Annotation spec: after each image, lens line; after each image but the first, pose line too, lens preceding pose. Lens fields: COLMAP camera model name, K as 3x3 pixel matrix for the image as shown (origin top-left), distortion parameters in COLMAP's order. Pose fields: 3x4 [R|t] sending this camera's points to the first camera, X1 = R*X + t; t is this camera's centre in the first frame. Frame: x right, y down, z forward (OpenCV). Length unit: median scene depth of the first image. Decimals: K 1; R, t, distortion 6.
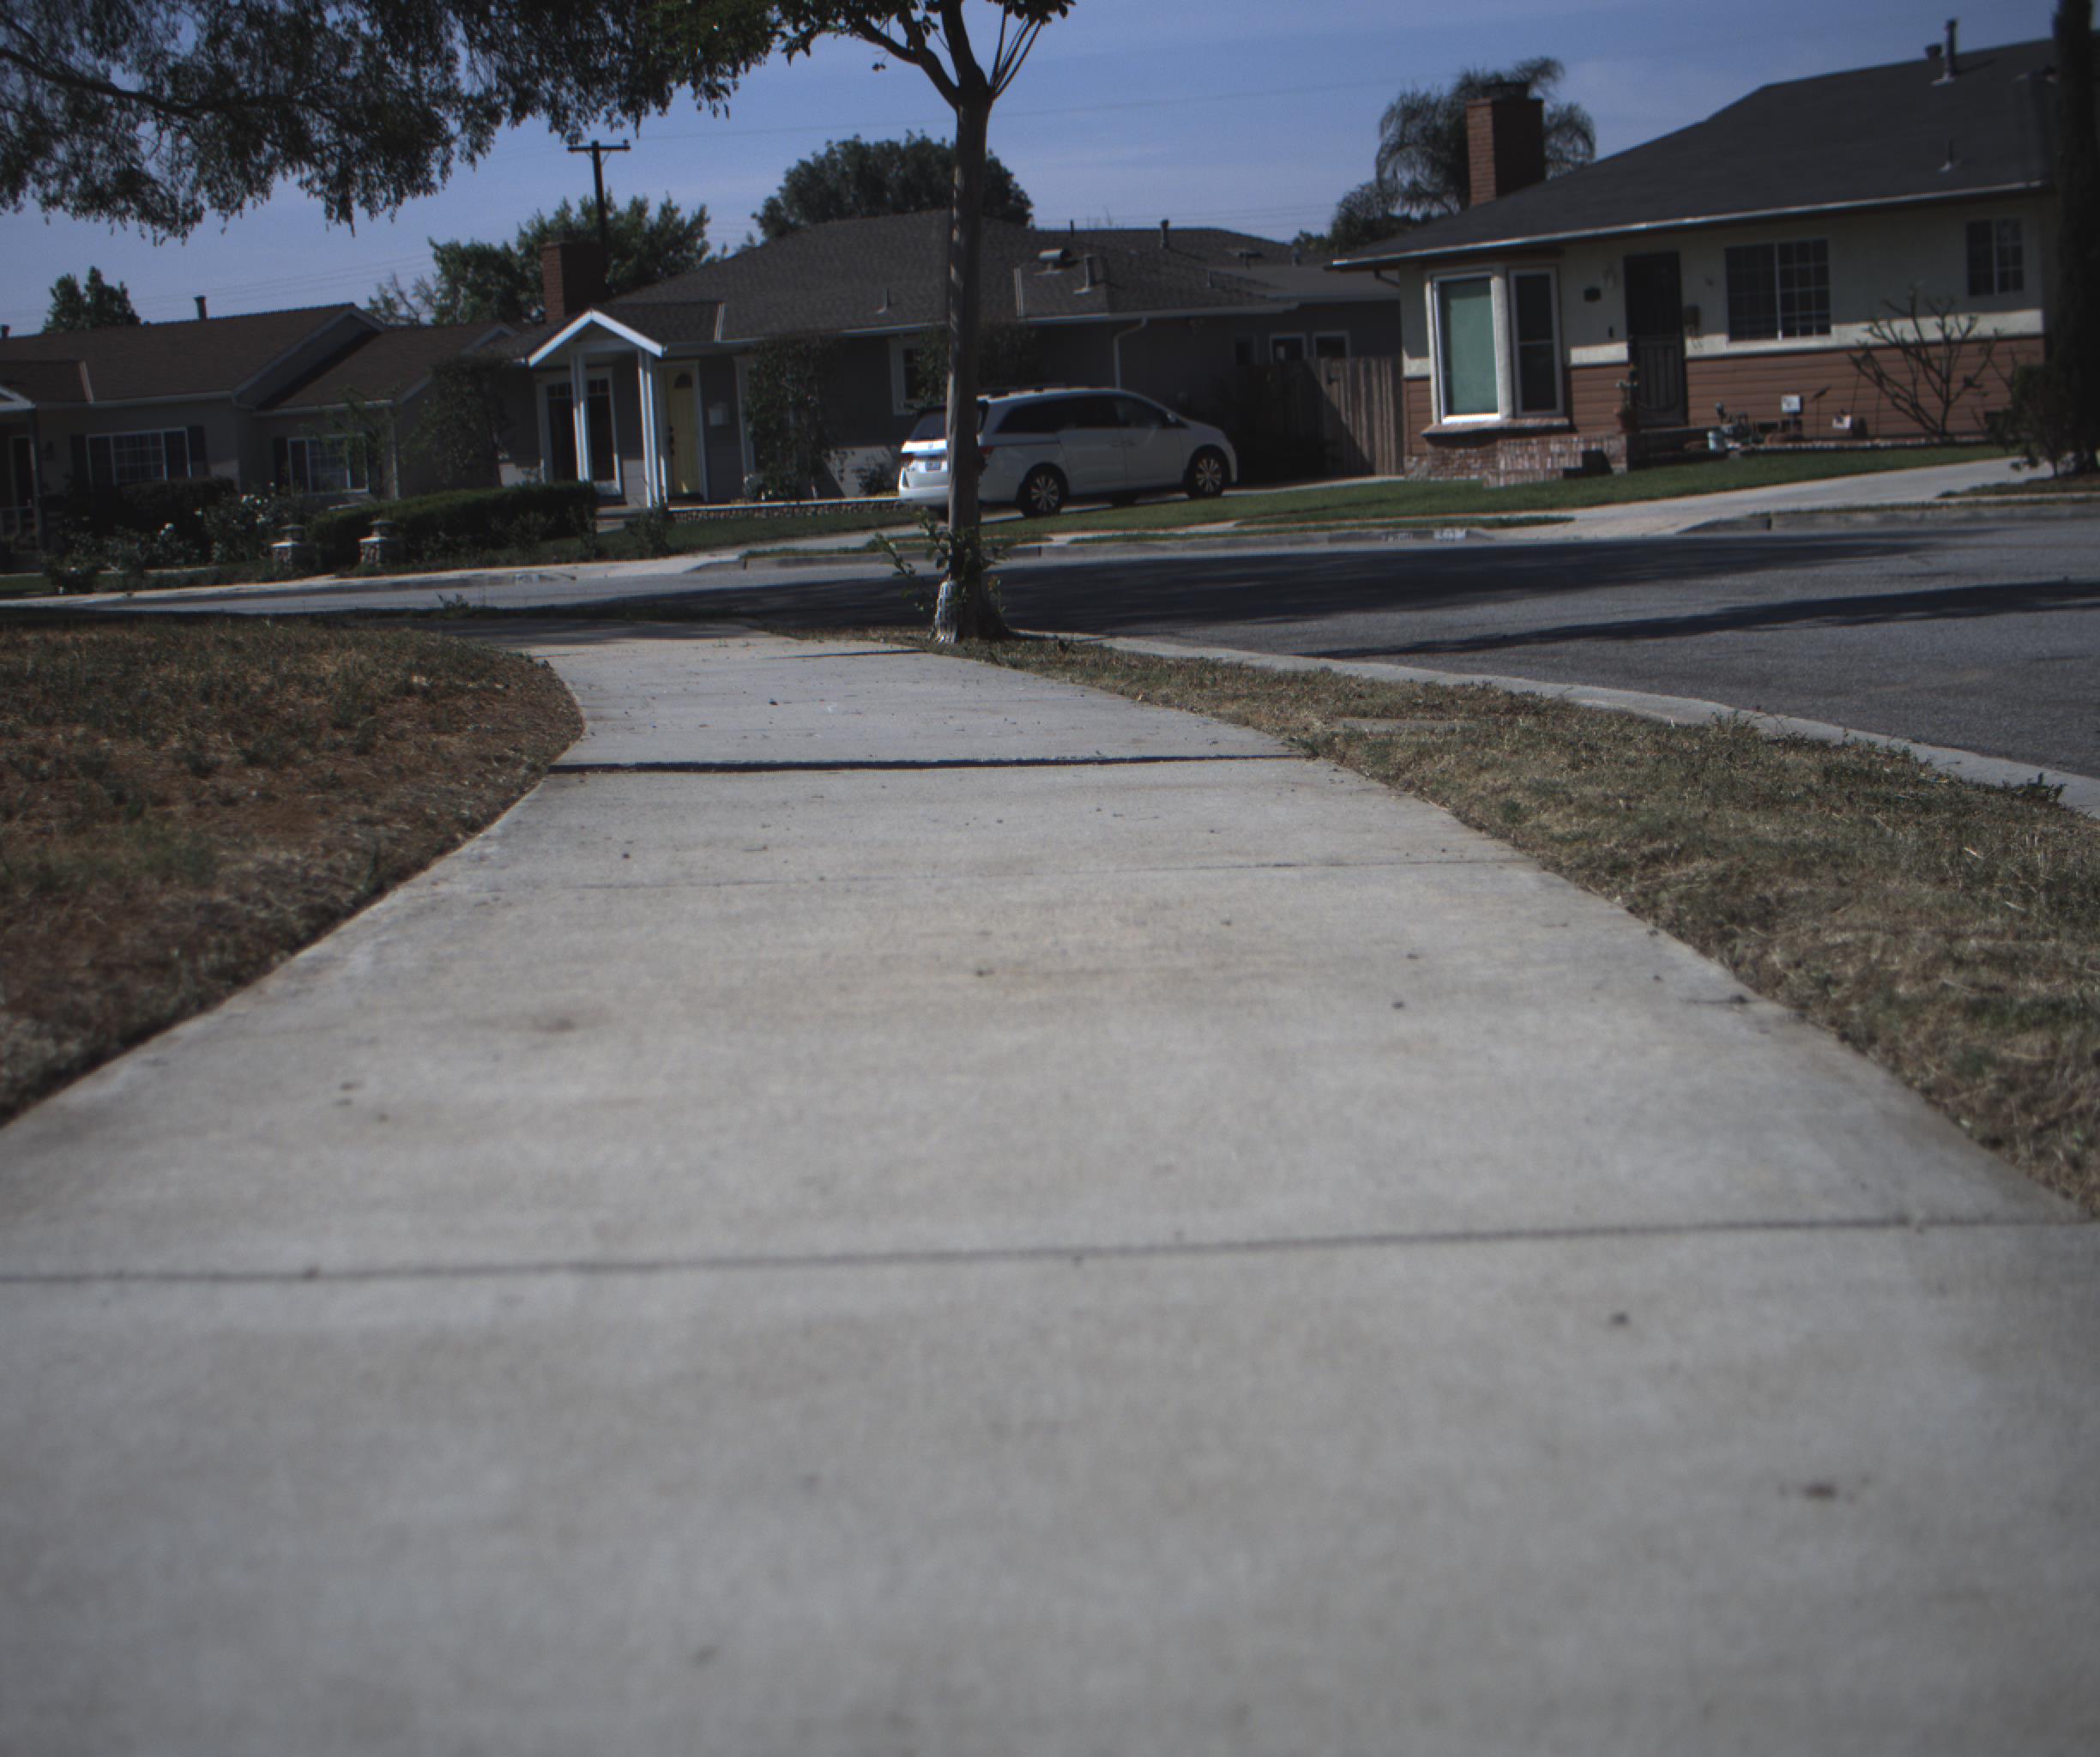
lens RADIAL K [[3892.7, 0, 1024.3], [0, 3892.7, 837.6], [0, 0, 1]] dist [-0.179009, 0.888659]
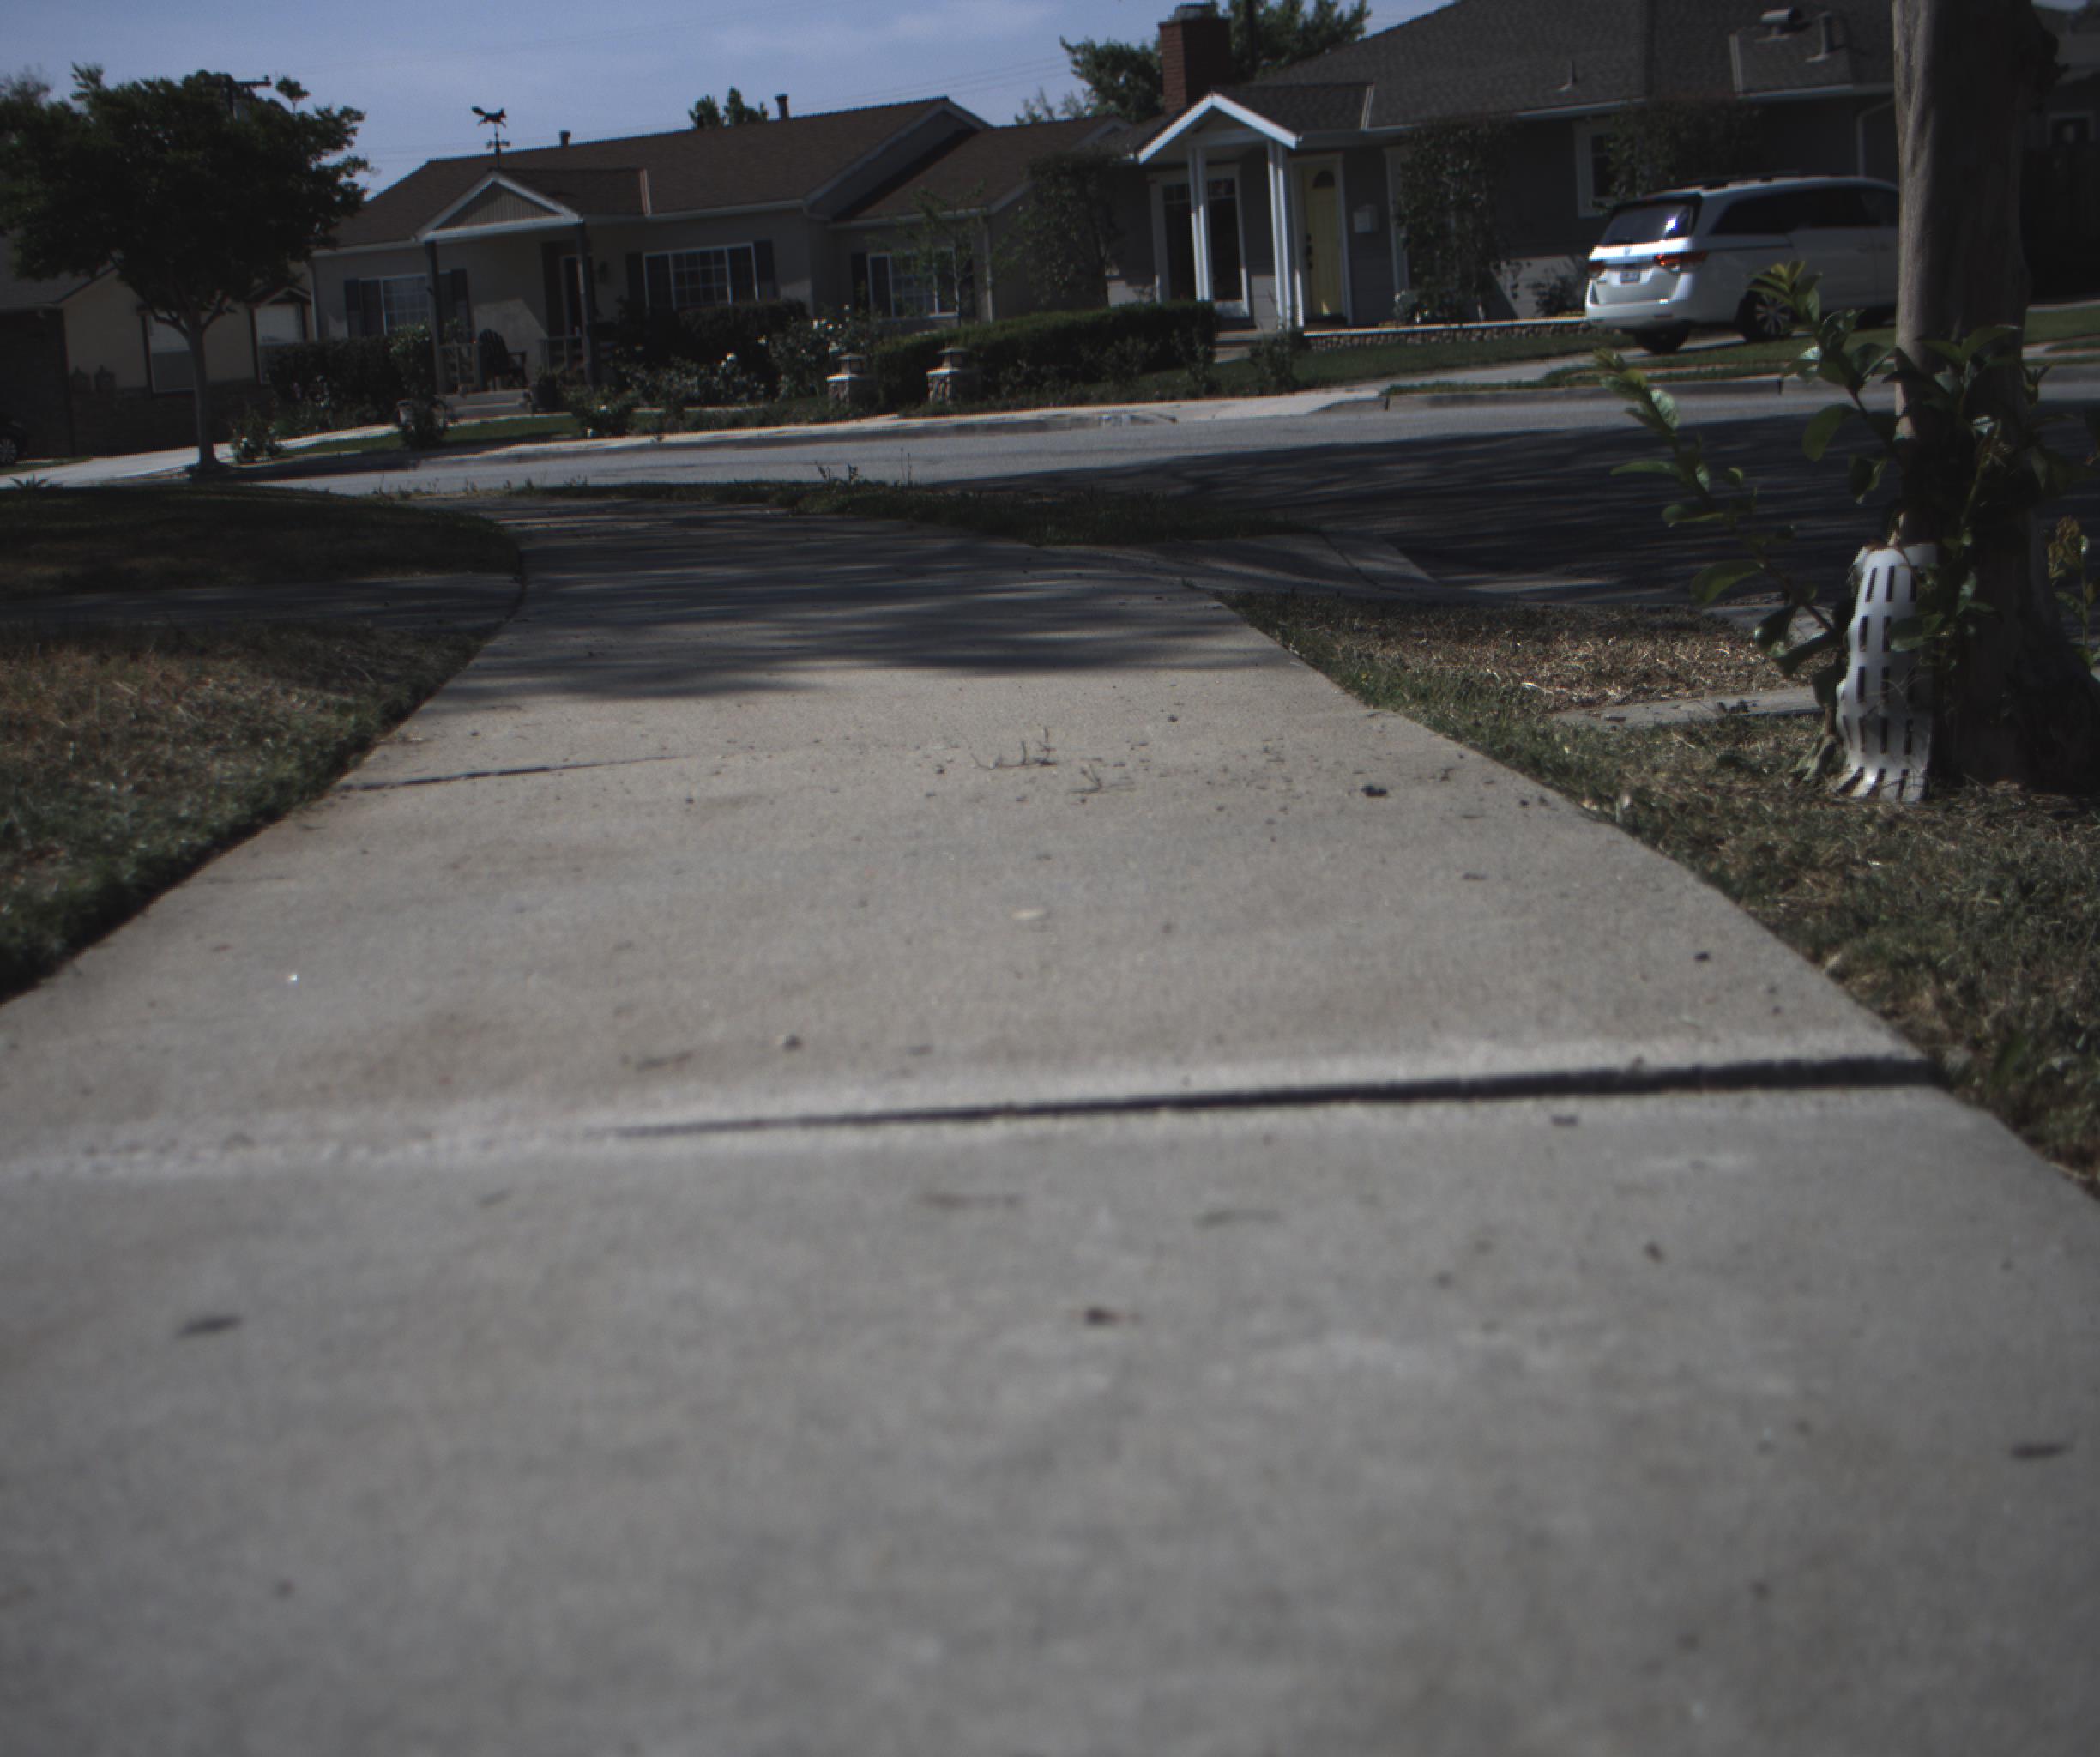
lens RADIAL K [[3892.7, 0, 1024.3], [0, 3892.7, 837.6], [0, 0, 1]] dist [-0.179009, 0.888659]
pose [[0.985137, 0.014979, -0.171115, -0.008235], [-0.007555, 0.999005, 0.043957, -0.014974], [0.171603, -0.042011, 0.984270, 0.193673]]
